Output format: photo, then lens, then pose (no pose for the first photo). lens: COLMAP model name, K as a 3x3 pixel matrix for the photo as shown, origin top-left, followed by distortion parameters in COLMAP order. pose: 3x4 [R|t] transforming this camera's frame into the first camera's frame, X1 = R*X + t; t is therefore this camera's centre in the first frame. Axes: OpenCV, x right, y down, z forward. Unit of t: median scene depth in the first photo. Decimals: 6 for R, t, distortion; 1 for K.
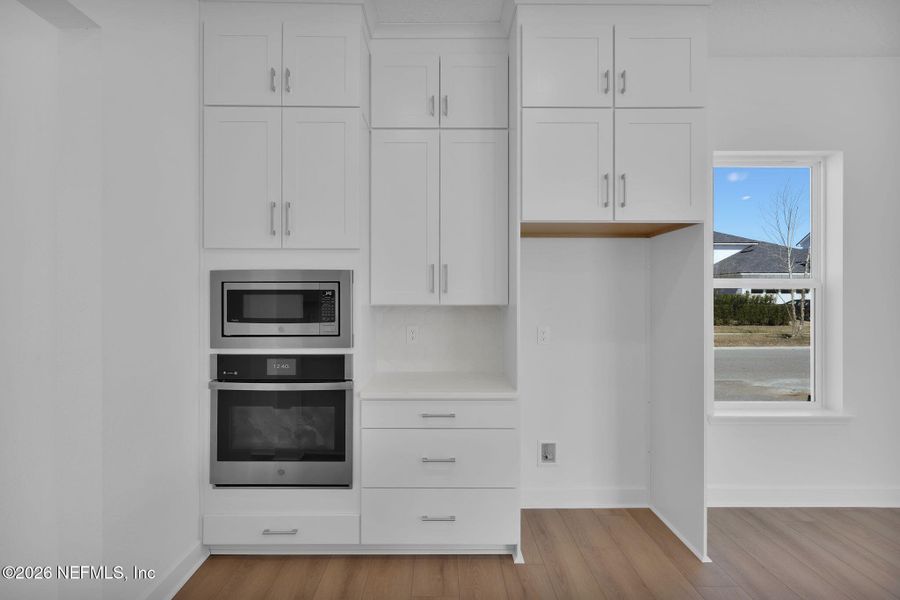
lens RADIAL K [[444.4, 0, 447.1], [0, 444.4, 296.0], [0, 0, 1]] dist [-0.000303, 0.000083]
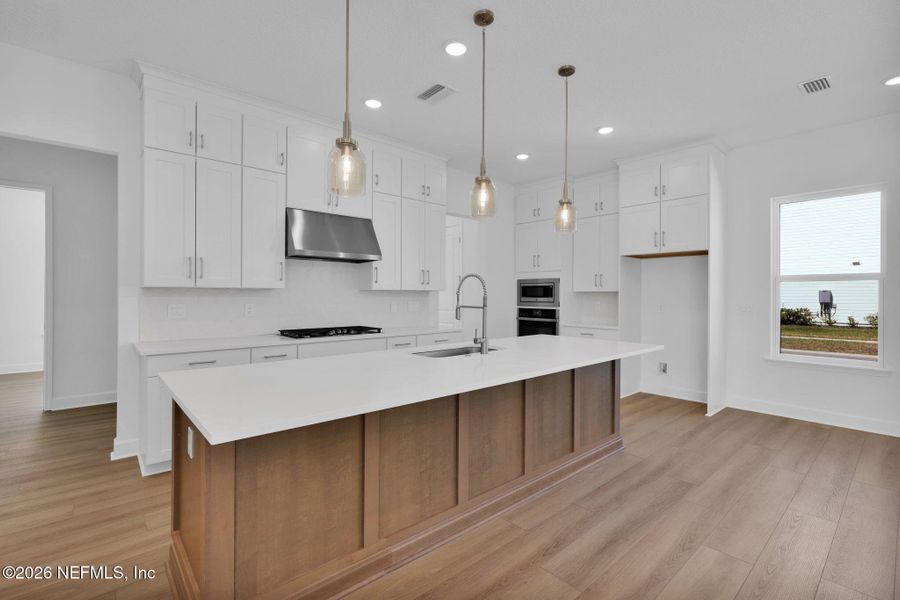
lens RADIAL K [[413.4, 0, 448.8], [0, 413.4, 295.8], [0, 0, 1]] dist [0.002433, 0.000250]
pose [[0.662652, 0.002063, -0.748925, 1.222284], [-0.000757, 0.999998, 0.002085, 0.044065], [0.748927, -0.000815, 0.662652, -1.165536]]
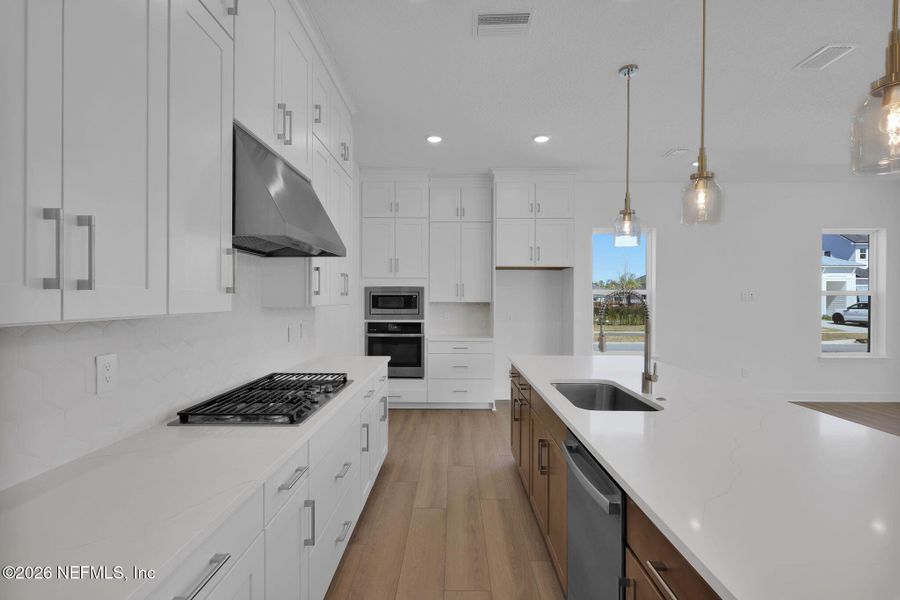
lens RADIAL K [[427.9, 0, 450.0], [0, 427.9, 300.0], [0, 0, 1]] dist [0.001199, 0.000035]
pose [[0.999868, 0.002699, -0.016045, -0.038416], [-0.002565, 0.999961, 0.008412, -0.007218], [0.016067, -0.008369, 0.999836, -1.277717]]
